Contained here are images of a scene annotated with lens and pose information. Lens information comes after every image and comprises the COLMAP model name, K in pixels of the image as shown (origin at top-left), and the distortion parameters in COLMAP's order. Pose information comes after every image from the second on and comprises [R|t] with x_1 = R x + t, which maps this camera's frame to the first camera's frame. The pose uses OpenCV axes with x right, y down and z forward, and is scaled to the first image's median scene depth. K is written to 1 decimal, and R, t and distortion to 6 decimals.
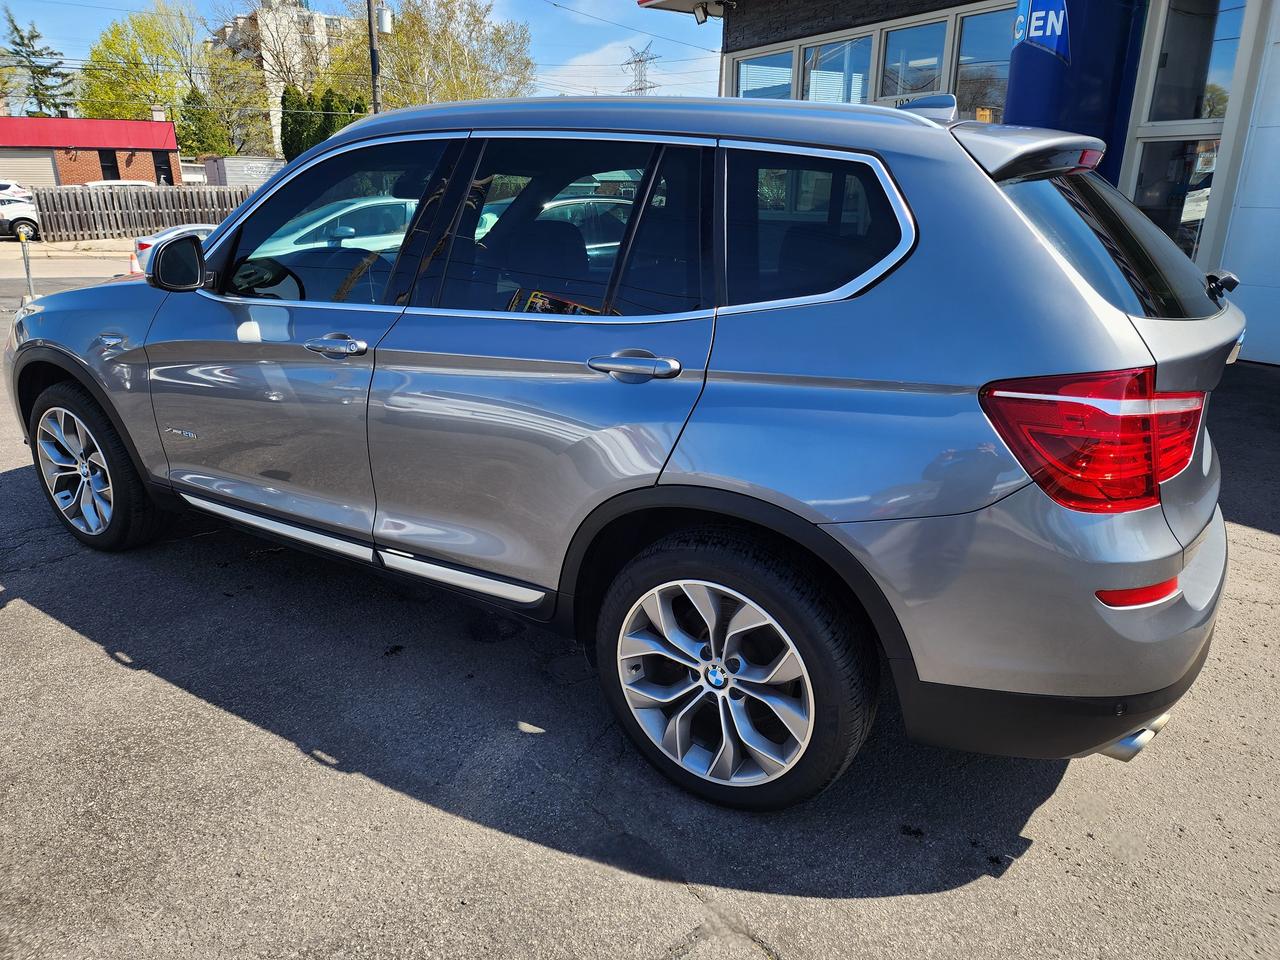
lens RADIAL K [[850.2, 0, 631.3], [0, 850.2, 473.0], [0, 0, 1]] dist [0.082808, -0.074072]
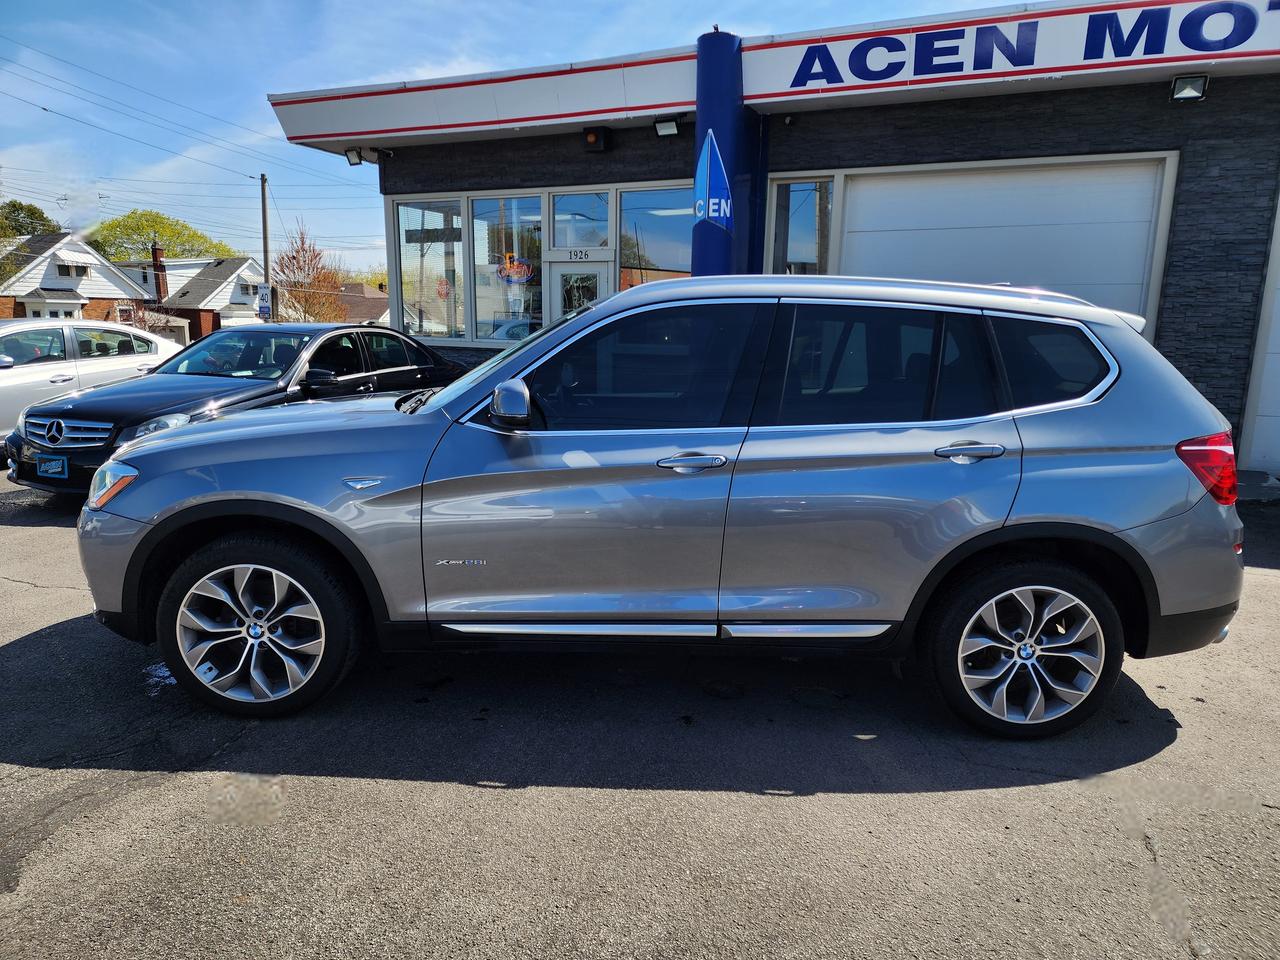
lens RADIAL K [[846.0, 0, 625.0], [0, 846.0, 483.6], [0, 0, 1]] dist [0.048112, 0.000011]
pose [[0.850742, -0.091260, 0.517600, -1.151516], [0.152753, 0.985232, -0.077359, -0.041509], [-0.502896, 0.144877, 0.852118, 0.020597]]
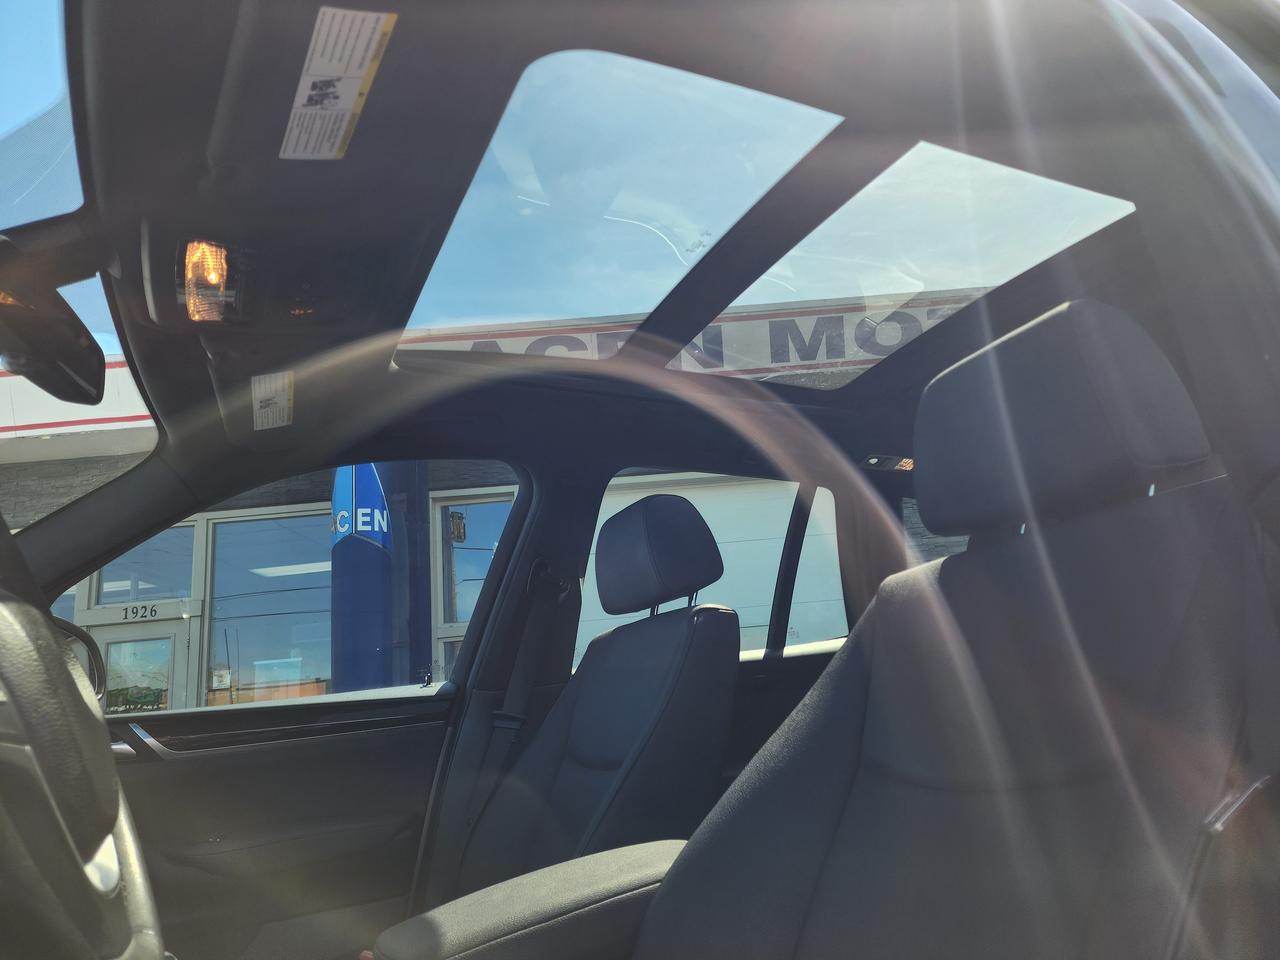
lens RADIAL K [[850.2, 0, 631.3], [0, 850.2, 473.0], [0, 0, 1]] dist [0.082808, -0.074072]
pose [[0.540137, 0.186567, 0.820637, -0.517146], [0.343085, 0.841594, -0.417148, -0.179780], [-0.768469, 0.506865, 0.390567, 1.143282]]
